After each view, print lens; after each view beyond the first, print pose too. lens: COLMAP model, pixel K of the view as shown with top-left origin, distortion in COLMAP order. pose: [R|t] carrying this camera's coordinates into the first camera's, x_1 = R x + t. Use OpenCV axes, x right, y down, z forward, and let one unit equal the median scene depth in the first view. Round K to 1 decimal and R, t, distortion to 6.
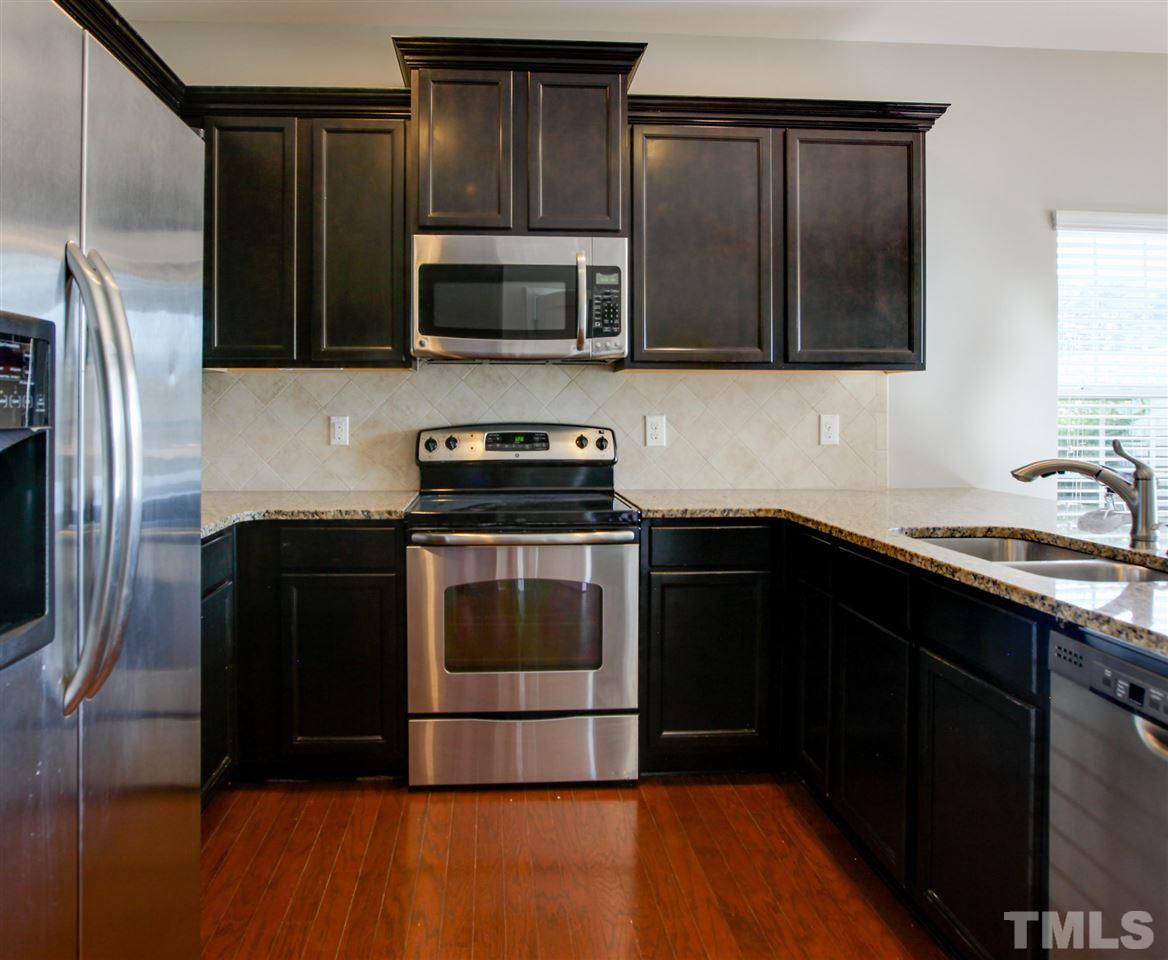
lens RADIAL K [[951.2, 0, 543.7], [0, 951.2, 440.4], [0, 0, 1]] dist [-0.063296, -0.004908]
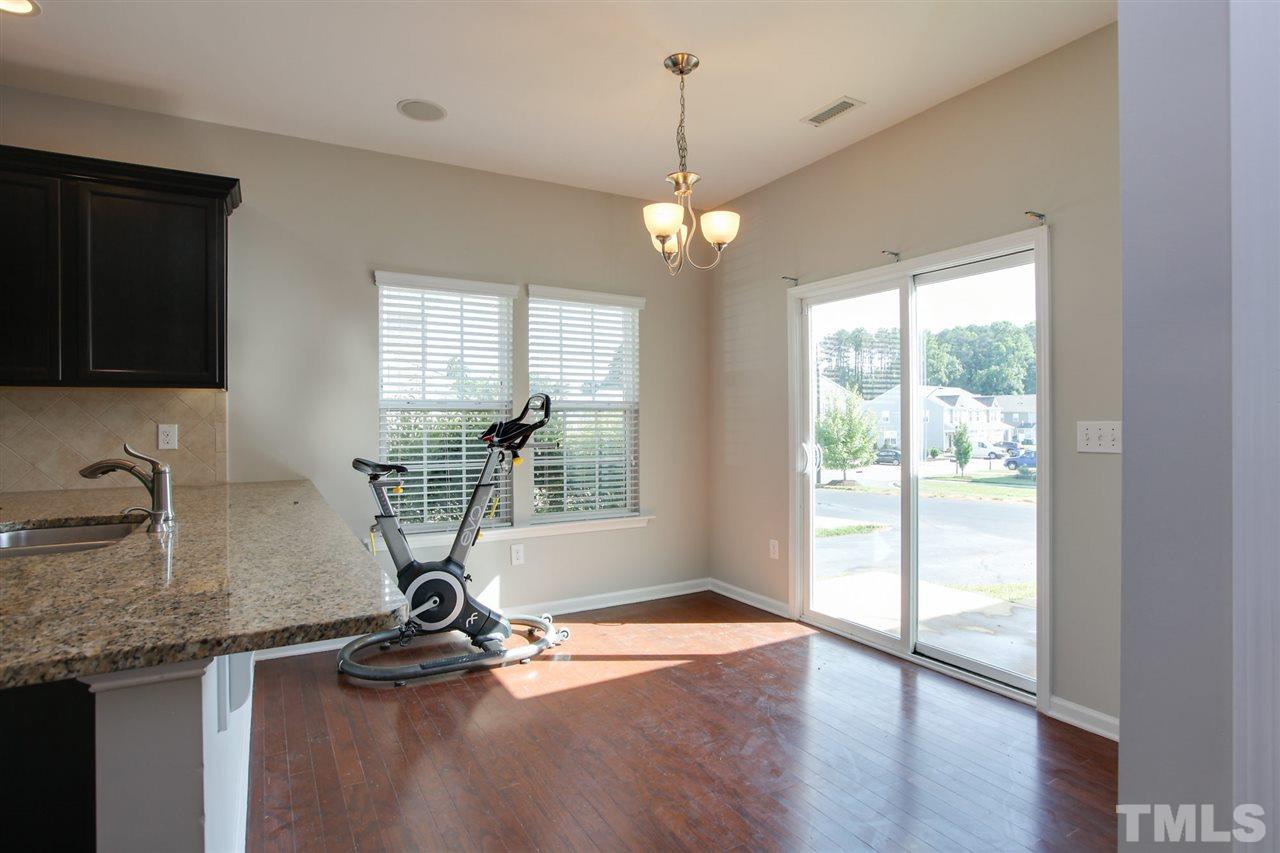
lens RADIAL K [[662.2, 0, 641.6], [0, 662.2, 420.0], [0, 0, 1]] dist [-0.007439, 0.006208]
pose [[0.910330, -0.008628, 0.413793, 0.520628], [0.022777, 0.999312, -0.029271, 0.006010], [-0.413256, 0.036071, 0.909900, -0.027733]]
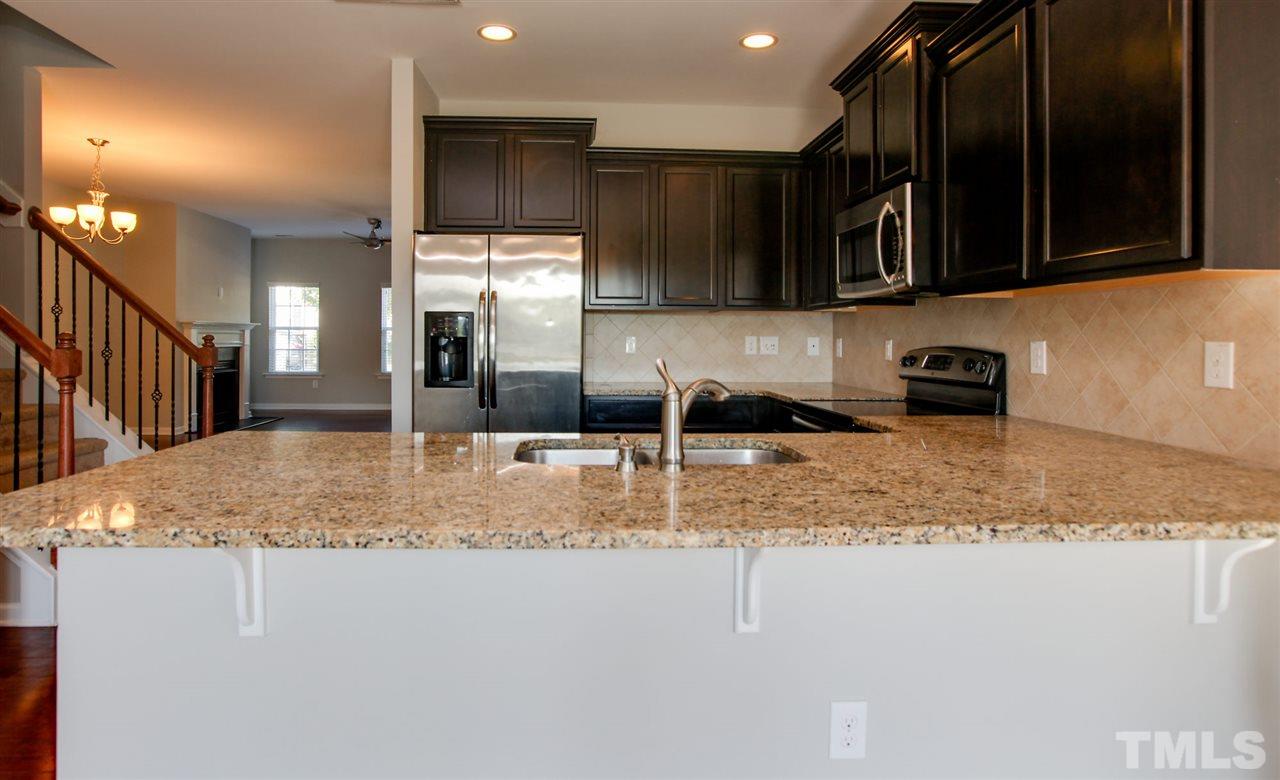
lens RADIAL K [[691.3, 0, 595.4], [0, 691.3, 345.6], [0, 0, 1]] dist [-0.009455, 0.007251]
pose [[-0.032438, 0.013277, -0.999386, 0.826348], [-0.040798, 0.999061, 0.014597, -0.014486], [0.998641, 0.041246, -0.031865, 0.595385]]
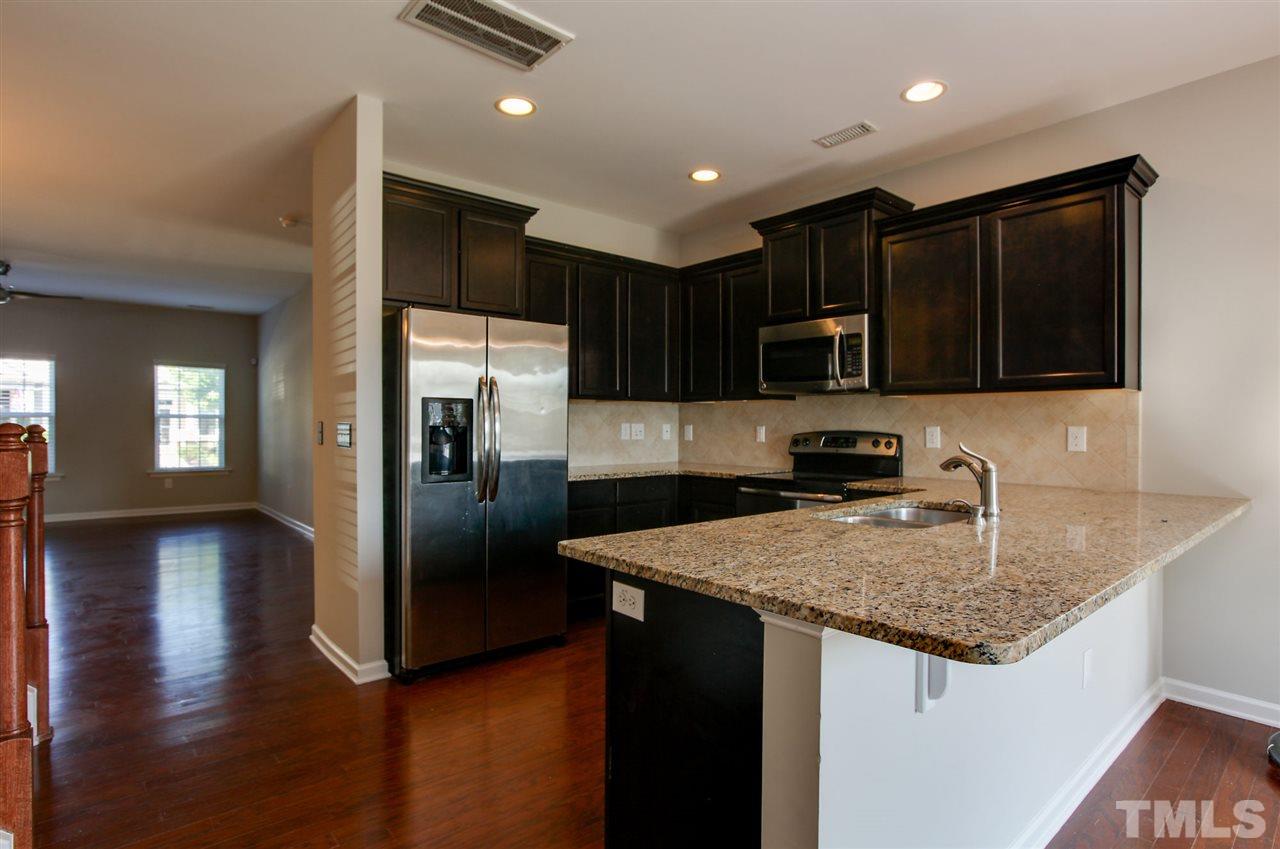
lens RADIAL K [[662.2, 0, 626.7], [0, 662.2, 430.5], [0, 0, 1]] dist [-0.007439, 0.006208]
pose [[0.593251, 0.008883, -0.804969, 0.664175], [-0.030176, 0.999482, -0.011210, 0.004888], [0.804452, 0.030941, 0.593211, 0.028290]]
